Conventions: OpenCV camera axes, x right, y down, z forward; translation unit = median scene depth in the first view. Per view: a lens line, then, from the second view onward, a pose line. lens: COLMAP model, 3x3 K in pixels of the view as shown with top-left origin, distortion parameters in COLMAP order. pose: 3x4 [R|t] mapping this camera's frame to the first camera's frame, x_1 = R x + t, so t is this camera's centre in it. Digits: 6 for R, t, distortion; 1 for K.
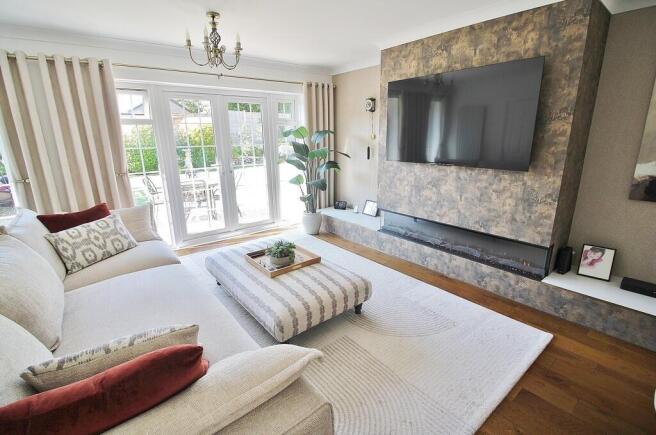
lens RADIAL K [[307.3, 0, 327.5], [0, 307.3, 215.5], [0, 0, 1]] dist [-0.015880, -0.002010]
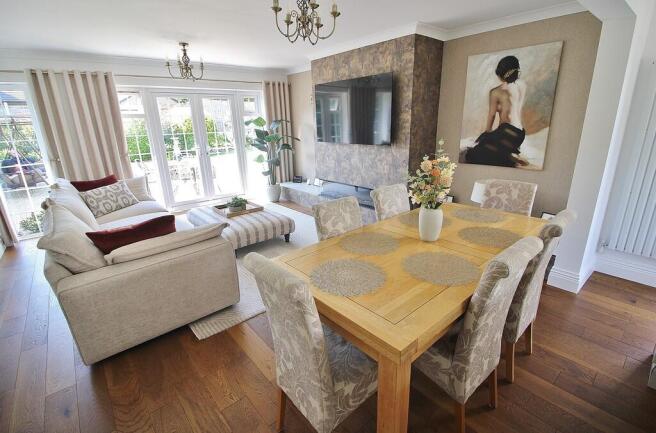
lens RADIAL K [[307.3, 0, 328.9], [0, 307.3, 215.8], [0, 0, 1]] dist [-0.015880, -0.002010]
pose [[0.999517, -0.020254, 0.023581, 0.233295], [0.019250, 0.998930, 0.042048, 0.109798], [-0.024408, -0.041574, 0.998837, -0.448630]]
